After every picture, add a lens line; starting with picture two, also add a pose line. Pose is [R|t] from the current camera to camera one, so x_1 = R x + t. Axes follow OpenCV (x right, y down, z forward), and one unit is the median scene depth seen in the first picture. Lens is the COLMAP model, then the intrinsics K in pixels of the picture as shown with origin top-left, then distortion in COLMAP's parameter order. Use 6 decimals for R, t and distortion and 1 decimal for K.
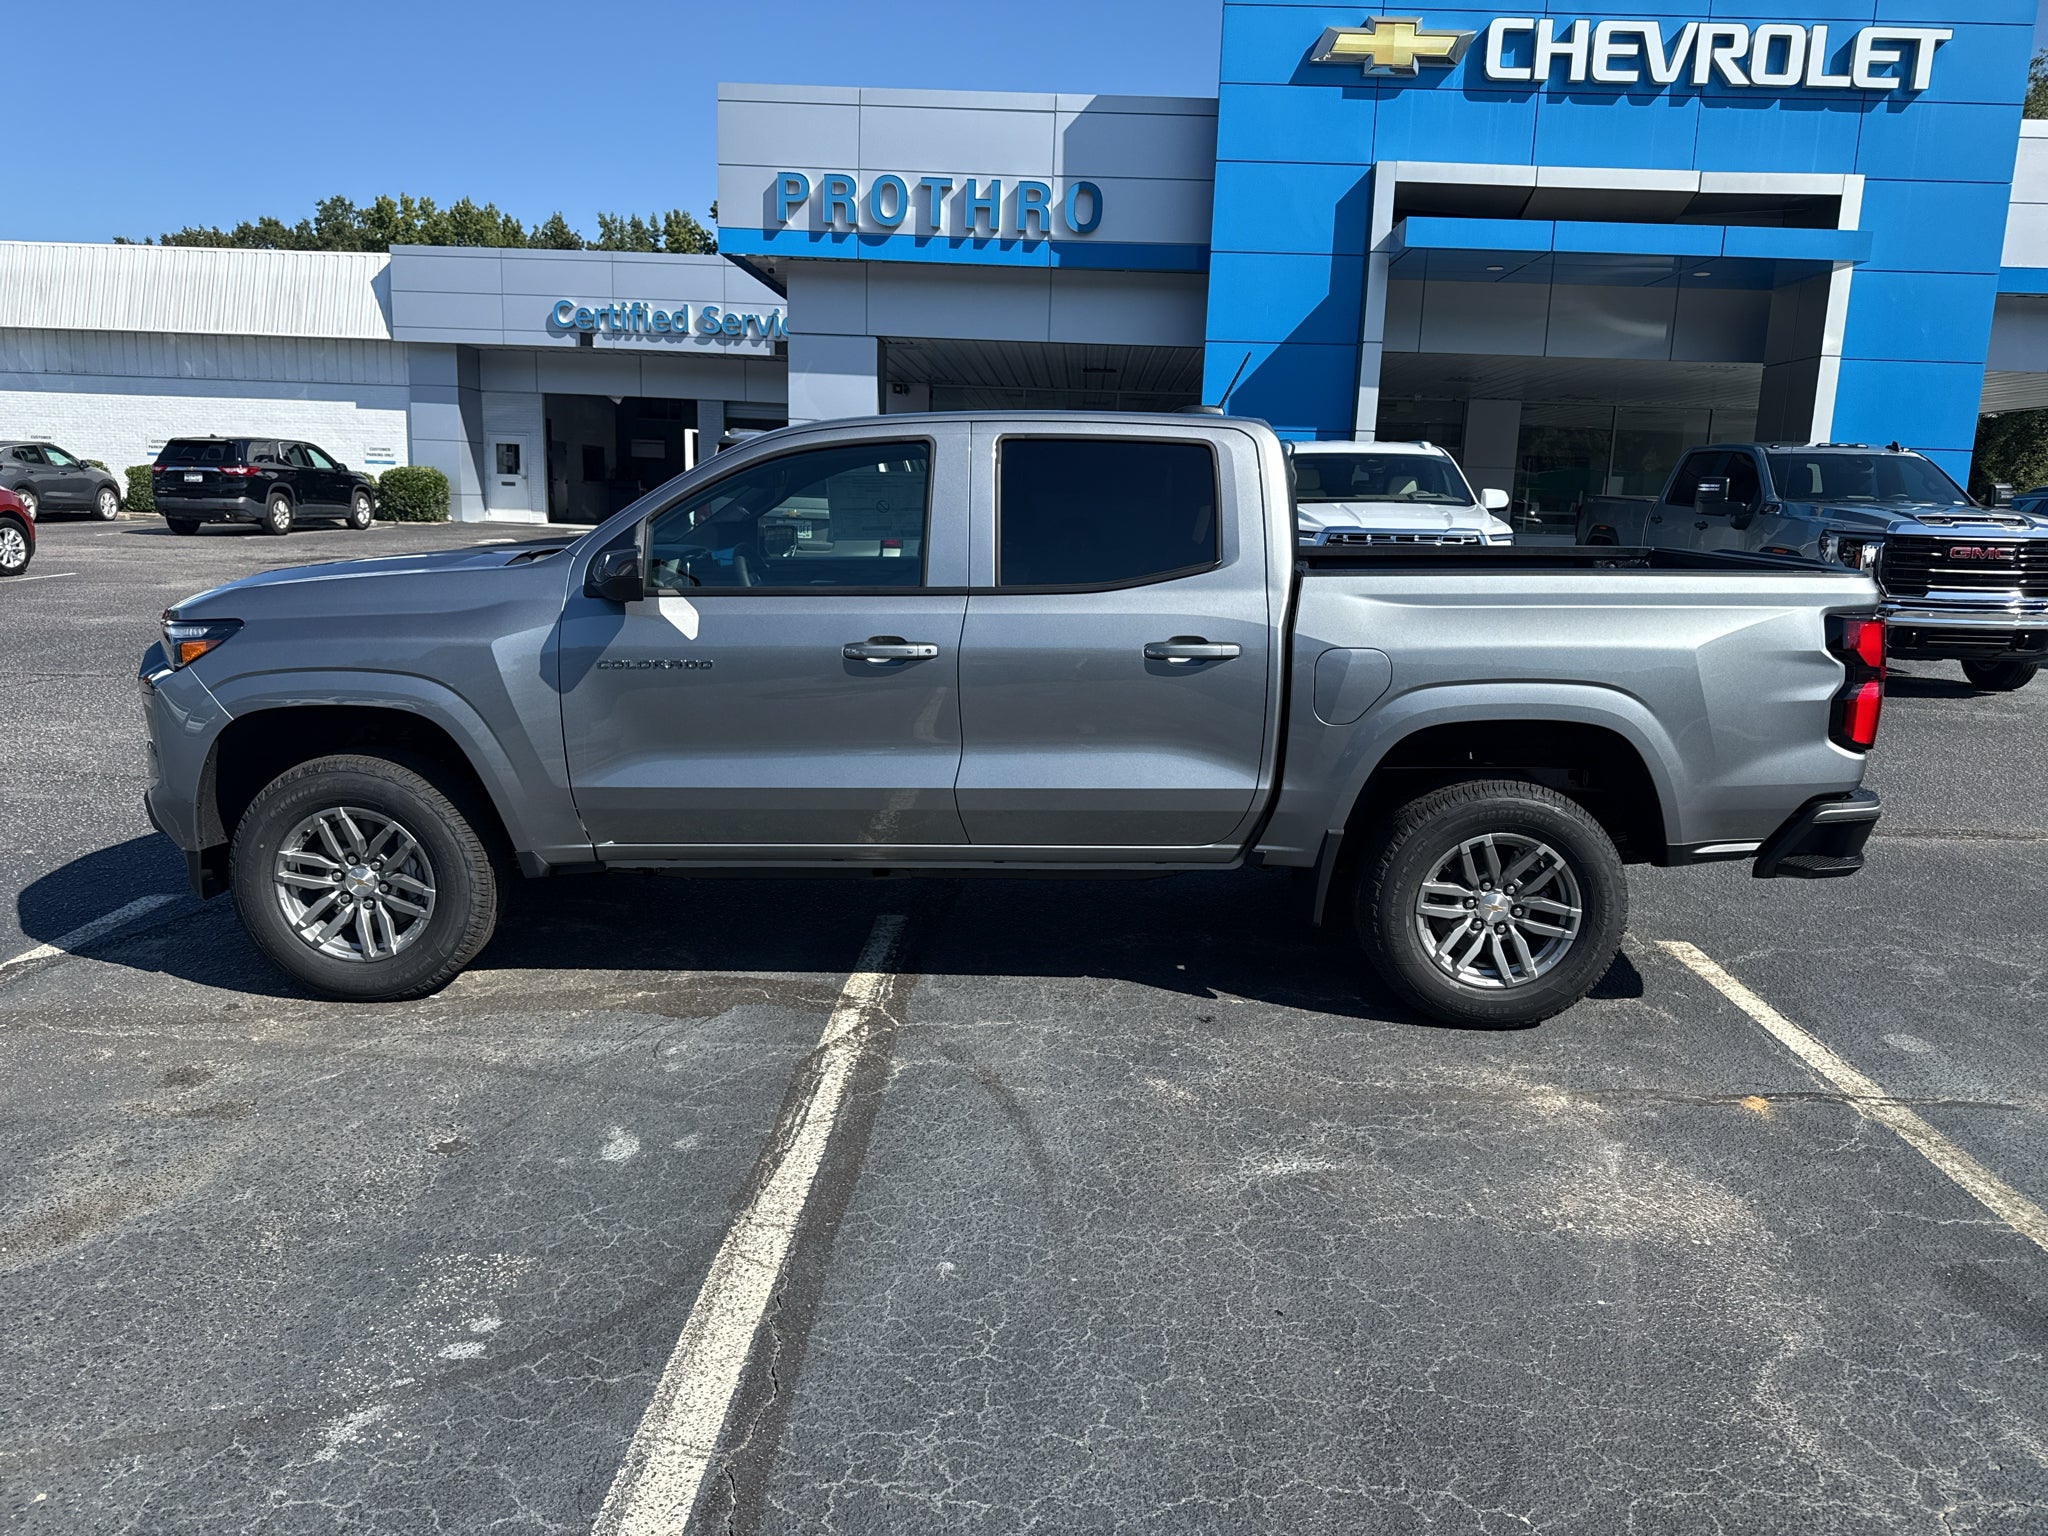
lens RADIAL K [[1459.8, 0, 1024.0], [0, 1459.8, 768.0], [0, 0, 1]] dist [0.055367, -0.081906]
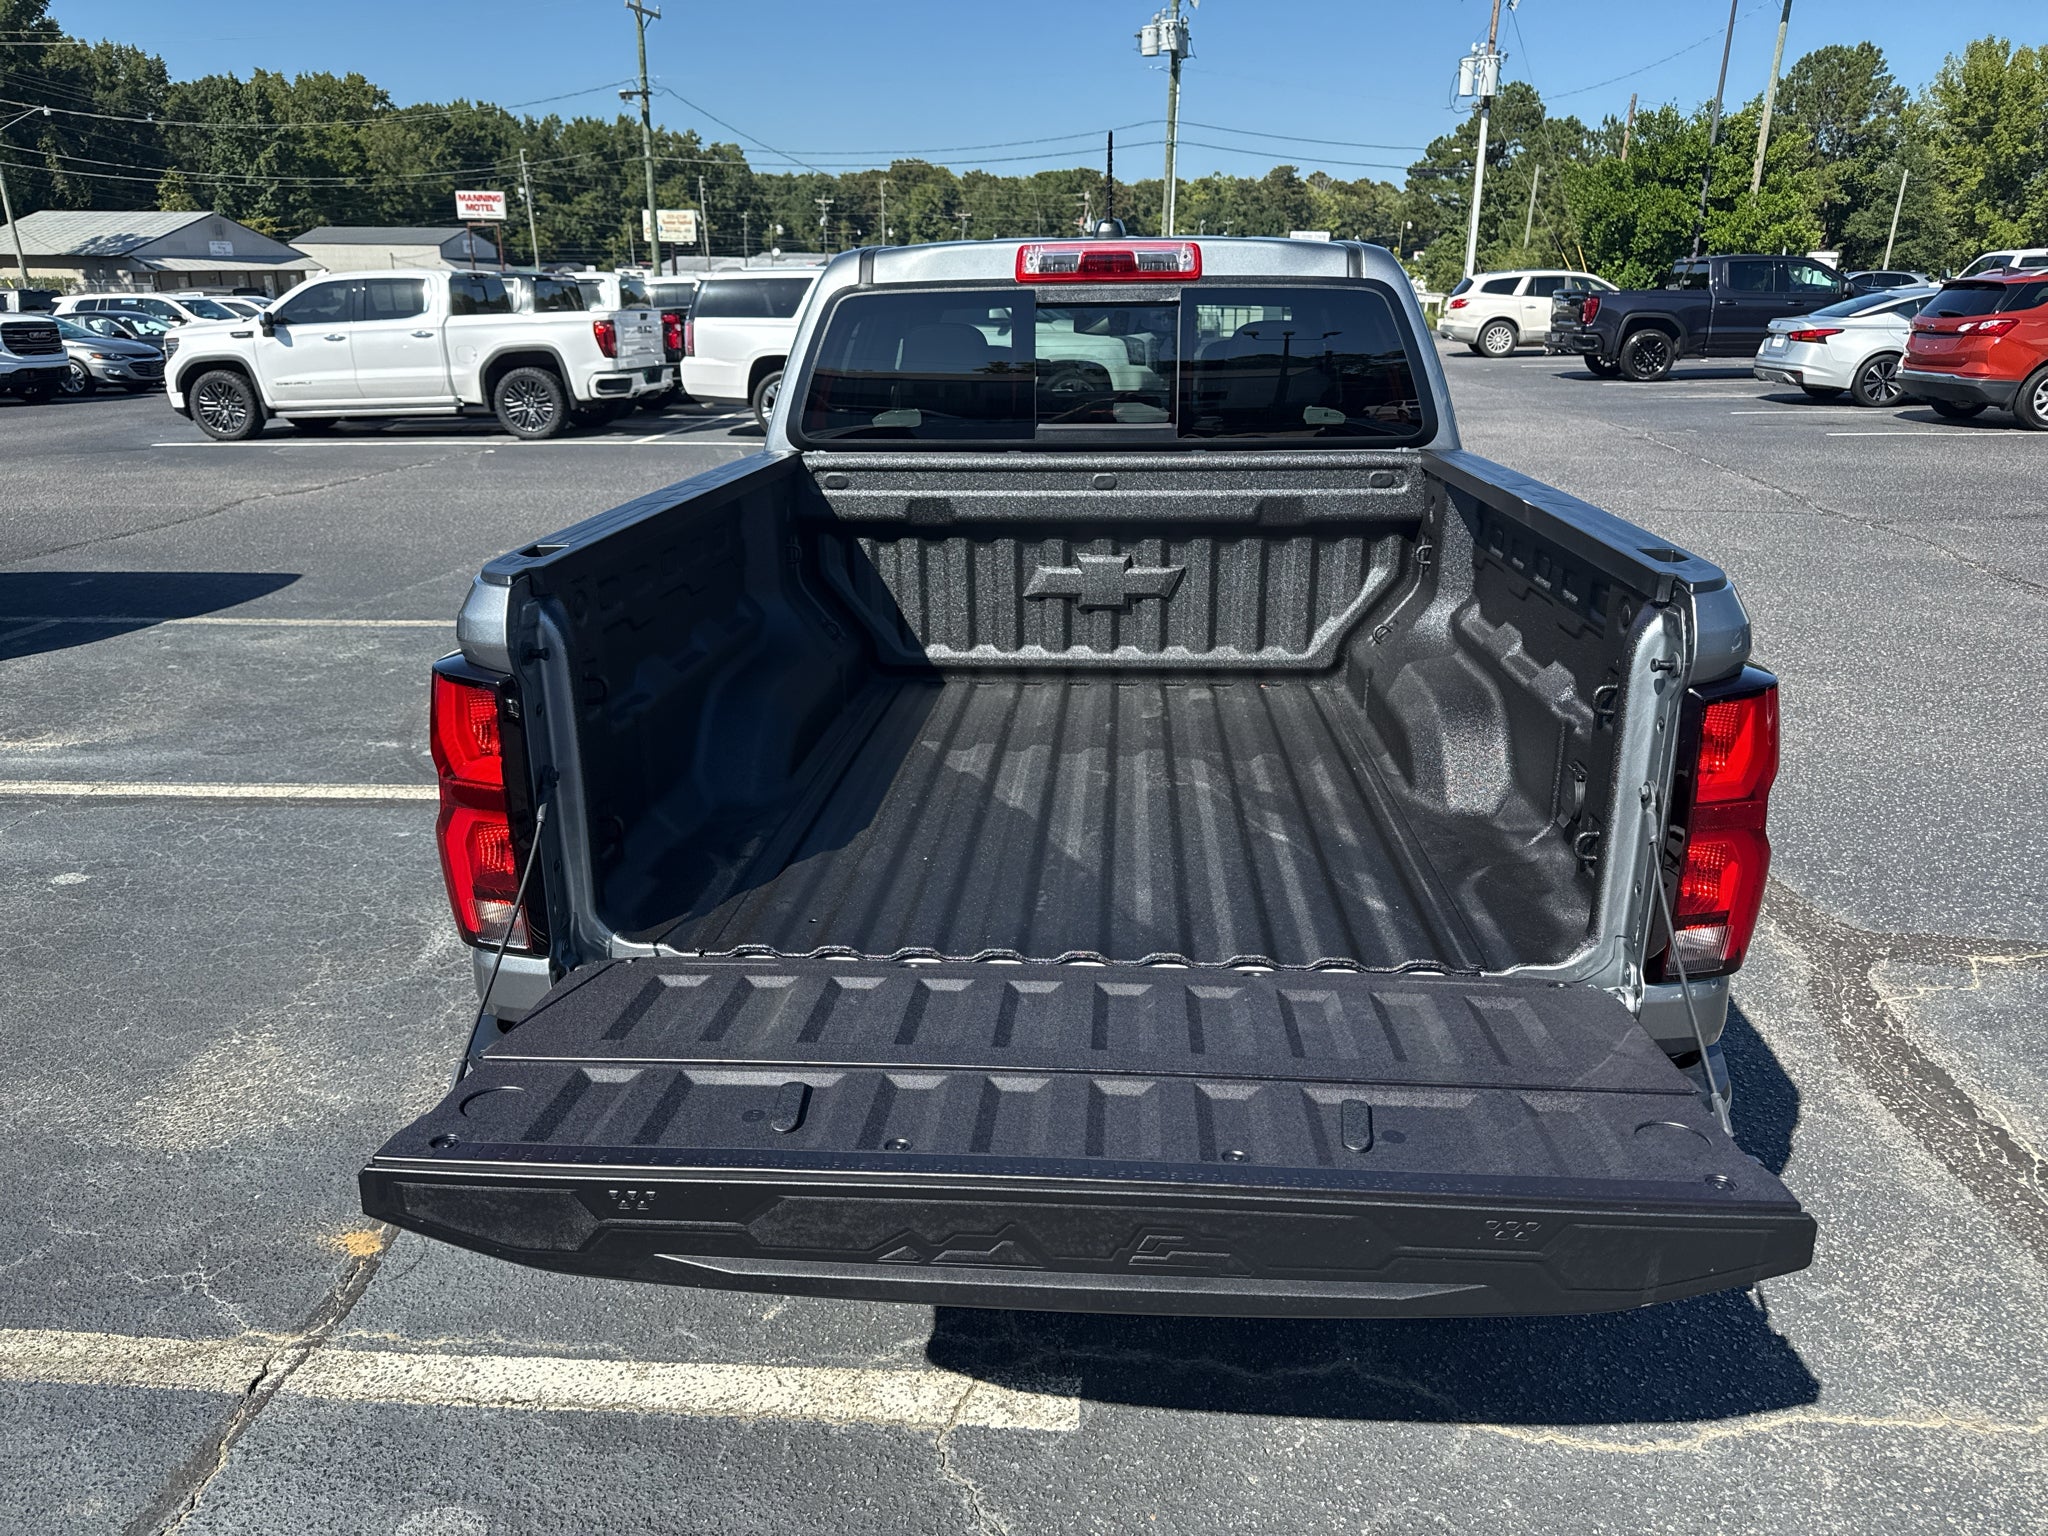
lens RADIAL K [[1474.6, 0, 1024.0], [0, 1474.6, 768.0], [0, 0, 1]] dist [0.003034, -0.004132]
pose [[-0.056600, 0.297474, -0.953051, 0.961293], [-0.194370, 0.933033, 0.302769, -0.231713], [0.979294, 0.202381, 0.005010, 1.116710]]
